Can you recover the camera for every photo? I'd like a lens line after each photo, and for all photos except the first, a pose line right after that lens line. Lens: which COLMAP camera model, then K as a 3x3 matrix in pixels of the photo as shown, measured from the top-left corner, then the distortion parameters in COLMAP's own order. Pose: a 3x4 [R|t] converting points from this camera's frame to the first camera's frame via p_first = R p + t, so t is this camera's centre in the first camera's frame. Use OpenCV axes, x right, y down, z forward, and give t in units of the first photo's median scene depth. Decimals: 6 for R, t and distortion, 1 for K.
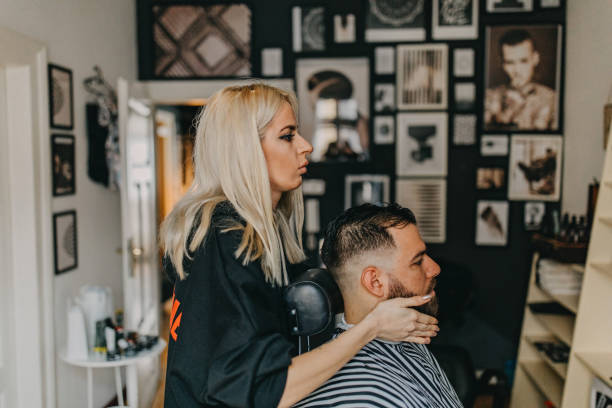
lens RADIAL K [[591.4, 0, 311.0], [0, 591.4, 206.0], [0, 0, 1]] dist [0.013841, 0.000000]
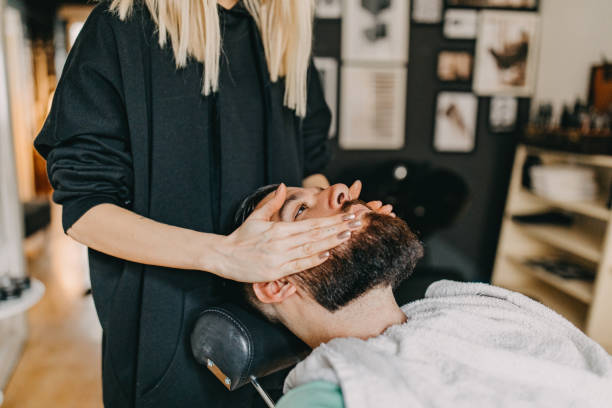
lens RADIAL K [[591.4, 0, 302.8], [0, 591.4, 201.8], [0, 0, 1]] dist [0.013841, 0.000000]
pose [[0.975240, -0.026542, 0.219552, -0.085401], [0.005724, 0.995468, 0.094920, 0.060654], [-0.221076, -0.091313, 0.970972, 0.242313]]
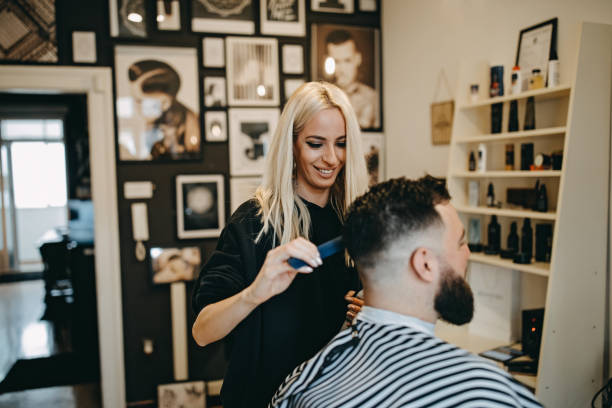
lens RADIAL K [[591.4, 0, 302.6], [0, 591.4, 207.4], [0, 0, 1]] dist [0.013841, 0.000000]
pose [[0.924230, -0.041792, 0.379542, -0.112050], [0.046755, 0.998899, -0.003864, 0.009629], [-0.378962, 0.021316, 0.925167, 0.083620]]
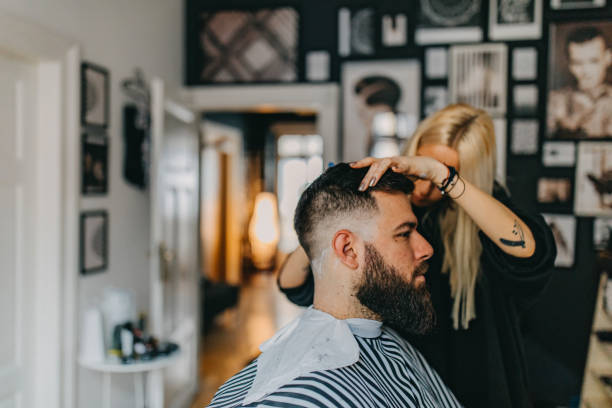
lens RADIAL K [[591.4, 0, 306.1], [0, 591.4, 207.2], [0, 0, 1]] dist [0.013841, 0.000000]
pose [[0.991641, 0.020176, -0.127441, 0.043705], [-0.026319, 0.998562, -0.046701, 0.031066], [0.126316, 0.049665, 0.990746, 0.058263]]
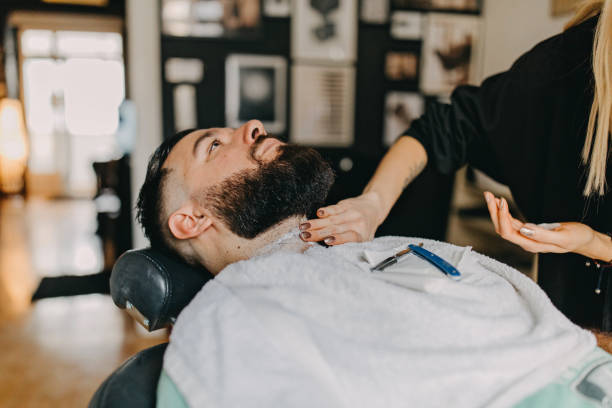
lens RADIAL K [[591.4, 0, 311.4], [0, 591.4, 207.2], [0, 0, 1]] dist [0.013841, 0.000000]
pose [[0.954830, -0.030609, 0.295572, -0.072720], [0.007742, 0.996906, 0.078226, 0.085682], [-0.297052, -0.072404, 0.952112, 0.232557]]
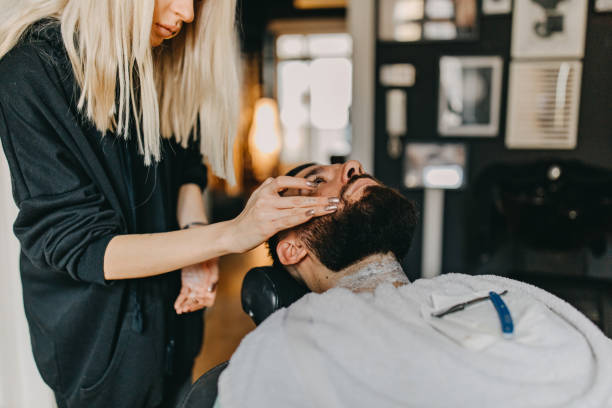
lens RADIAL K [[591.4, 0, 304.2], [0, 591.4, 209.7], [0, 0, 1]] dist [0.013841, 0.000000]
pose [[0.993094, 0.016684, -0.116130, -0.026268], [-0.005287, 0.995195, 0.097769, 0.069677], [0.117203, -0.096479, 0.988410, 0.213964]]
